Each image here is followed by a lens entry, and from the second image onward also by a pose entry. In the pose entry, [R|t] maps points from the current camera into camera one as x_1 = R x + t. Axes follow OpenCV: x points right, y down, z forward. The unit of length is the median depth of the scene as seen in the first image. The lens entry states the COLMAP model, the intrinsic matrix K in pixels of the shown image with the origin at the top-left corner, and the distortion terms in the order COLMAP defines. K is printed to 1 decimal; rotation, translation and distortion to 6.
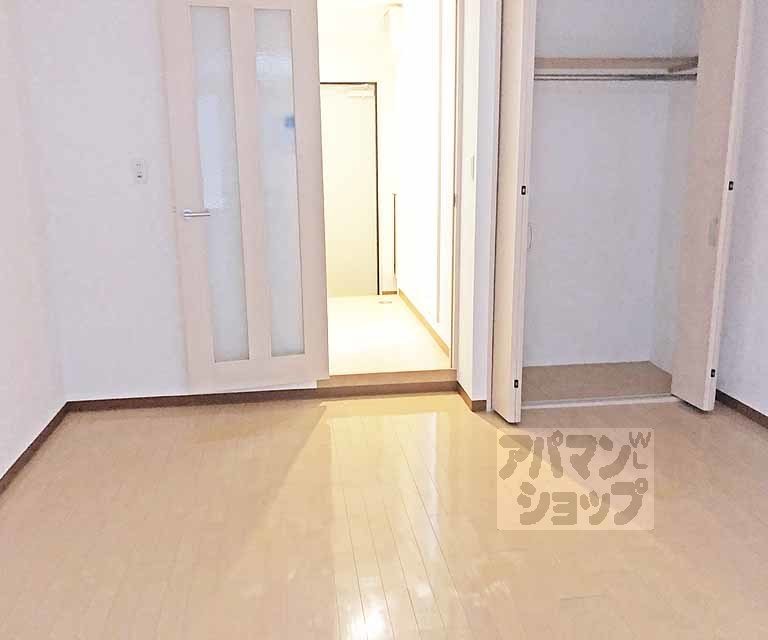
lens RADIAL K [[700.6, 0, 362.5], [0, 700.6, 319.8], [0, 0, 1]] dist [0.005709, -0.003009]
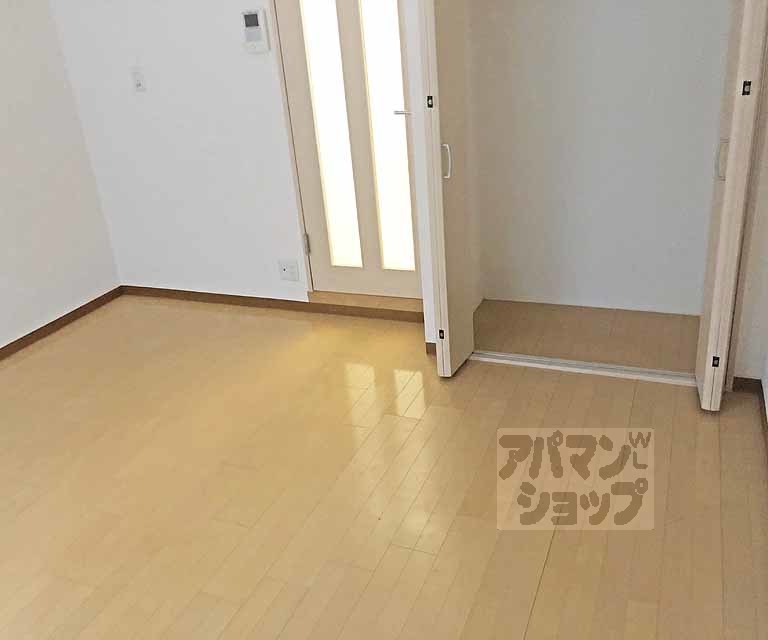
lens RADIAL K [[700.6, 0, 362.5], [0, 700.6, 319.8], [0, 0, 1]] dist [0.005709, -0.003009]
pose [[0.860109, 0.145888, -0.488804, 0.484188], [-0.044023, 0.975885, 0.213798, -0.091029], [0.508207, -0.162371, 0.845790, 0.206882]]
